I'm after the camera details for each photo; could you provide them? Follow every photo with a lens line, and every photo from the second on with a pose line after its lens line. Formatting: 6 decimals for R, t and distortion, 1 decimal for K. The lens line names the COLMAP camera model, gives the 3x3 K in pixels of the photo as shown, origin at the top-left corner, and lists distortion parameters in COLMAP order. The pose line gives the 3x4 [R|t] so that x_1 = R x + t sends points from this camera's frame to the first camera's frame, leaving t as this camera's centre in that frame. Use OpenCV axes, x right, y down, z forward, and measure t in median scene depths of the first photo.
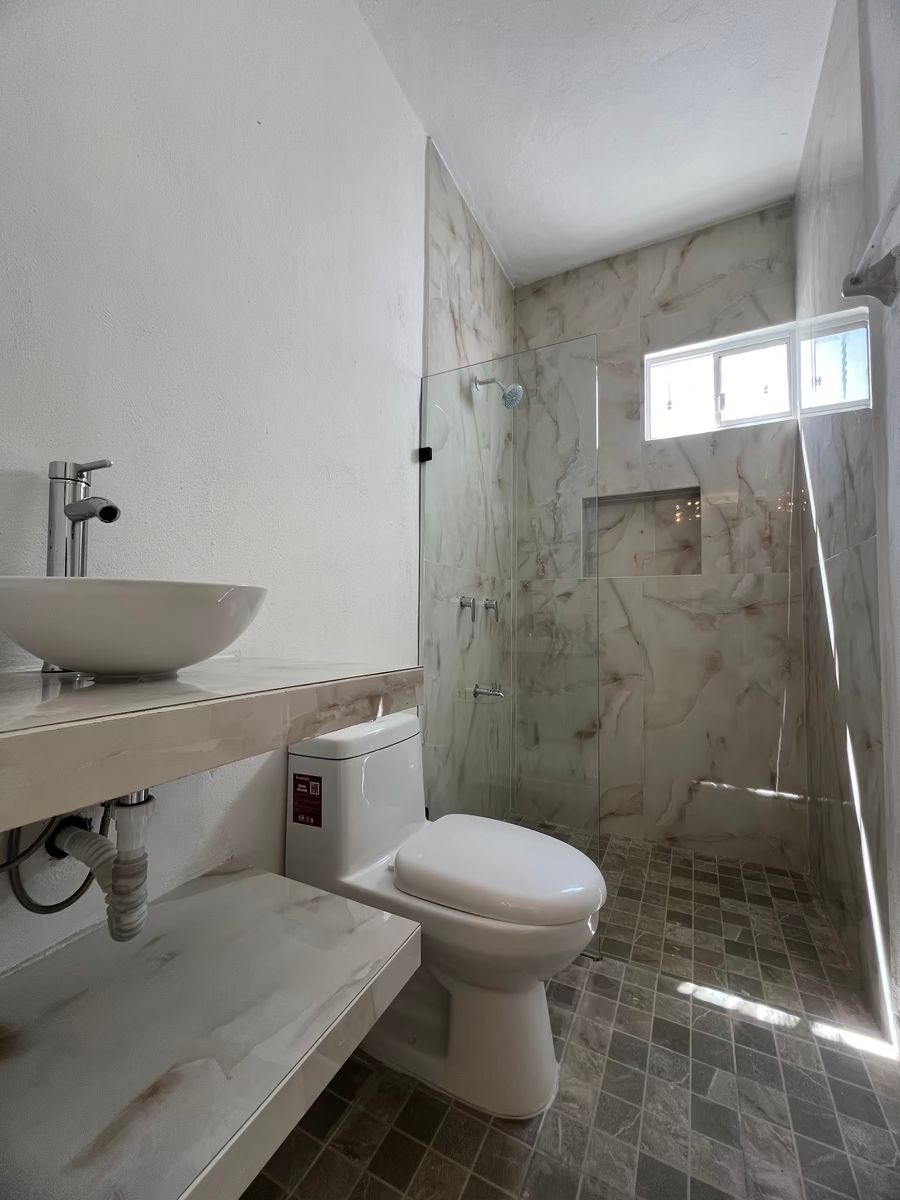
lens RADIAL K [[473.9, 0, 452.2], [0, 473.9, 604.0], [0, 0, 1]] dist [0.000969, 0.000103]
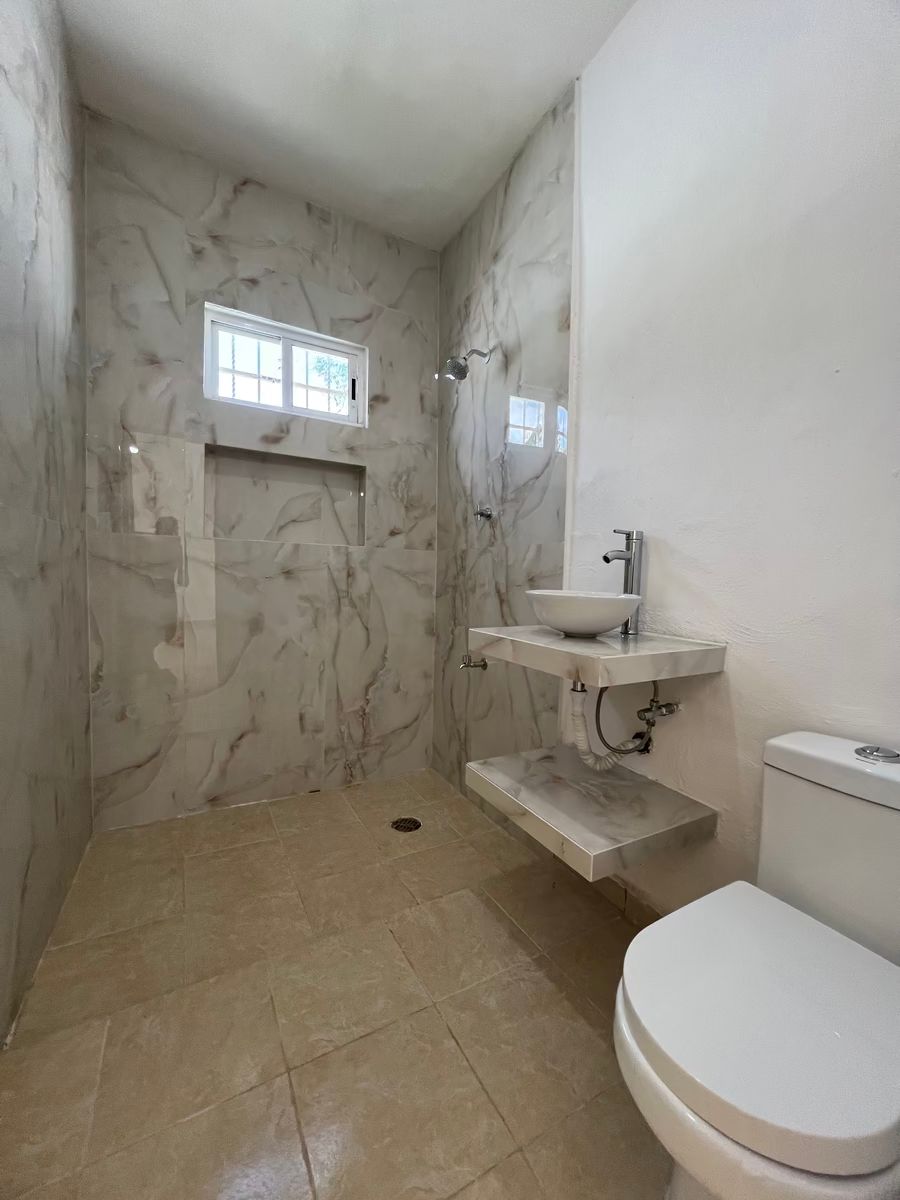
lens RADIAL K [[484.7, 0, 455.2], [0, 484.7, 597.6], [0, 0, 1]] dist [0.002816, 0.000868]
pose [[0.587267, -0.045311, 0.808124, -0.483288], [-0.054081, 0.994004, 0.095033, -0.545065], [-0.807585, -0.099514, 0.581295, 0.259774]]
